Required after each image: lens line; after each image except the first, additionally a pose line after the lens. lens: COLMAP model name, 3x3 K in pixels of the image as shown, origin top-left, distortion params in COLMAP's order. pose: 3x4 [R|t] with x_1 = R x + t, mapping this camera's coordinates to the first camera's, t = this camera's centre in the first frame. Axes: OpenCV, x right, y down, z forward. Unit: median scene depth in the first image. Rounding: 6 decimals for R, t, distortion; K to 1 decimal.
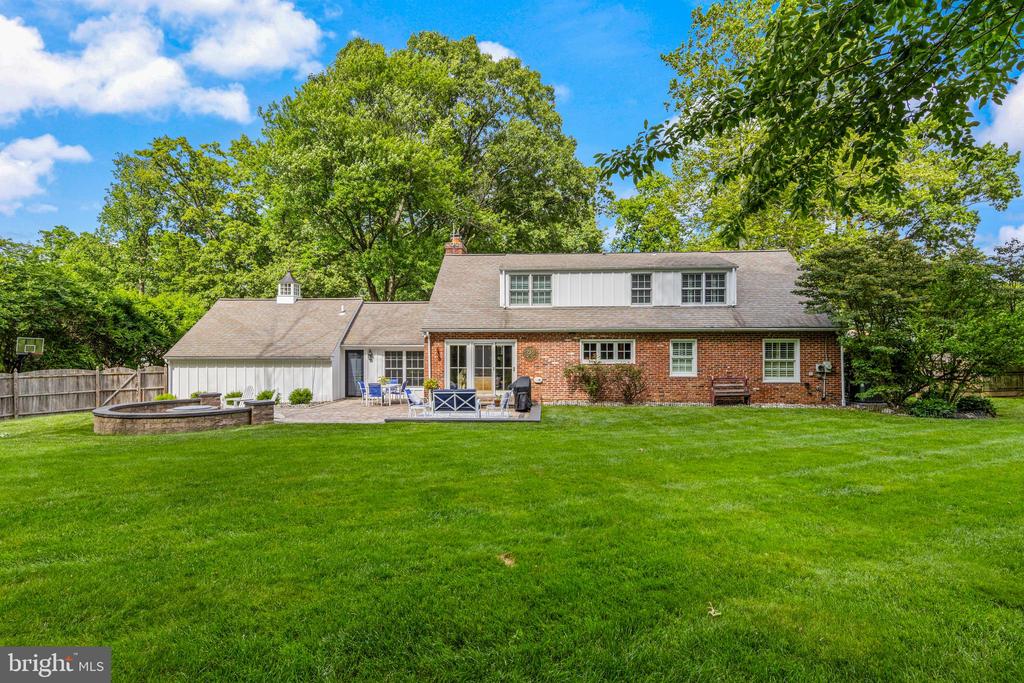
lens RADIAL K [[525.6, 0, 512.0], [0, 525.6, 341.5], [0, 0, 1]] dist [0.011841, -0.001583]
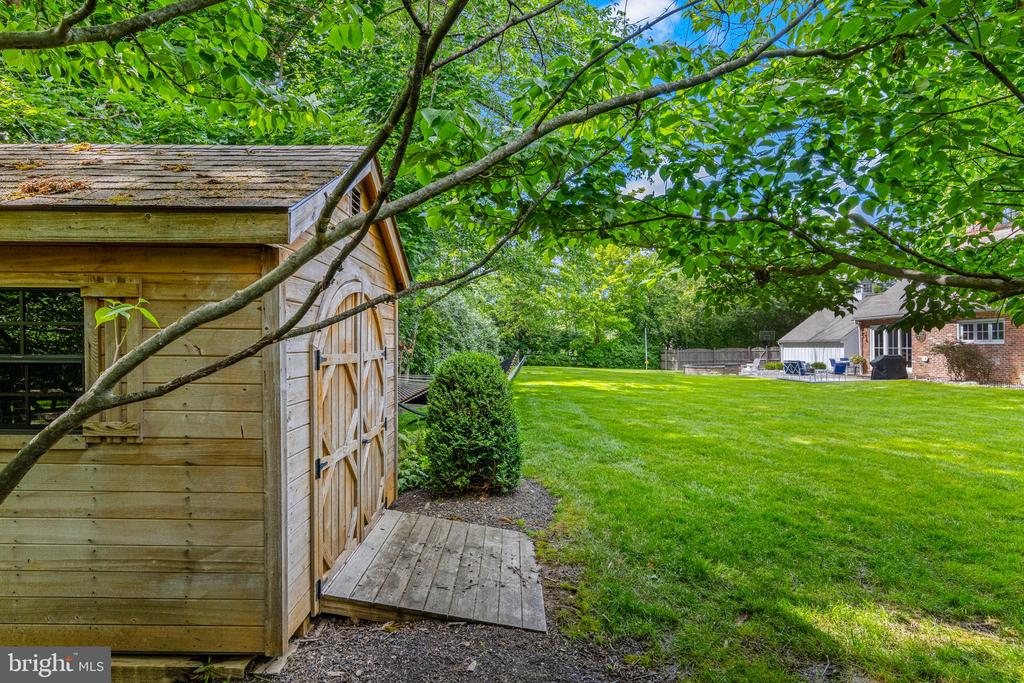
lens RADIAL K [[532.4, 0, 513.7], [0, 532.4, 359.0], [0, 0, 1]] dist [0.009884, -0.001071]
pose [[0.071308, 0.024041, -0.997165, 1.092519], [0.032820, 0.999112, 0.026435, 0.014423], [0.996914, -0.034612, 0.070456, 0.047054]]
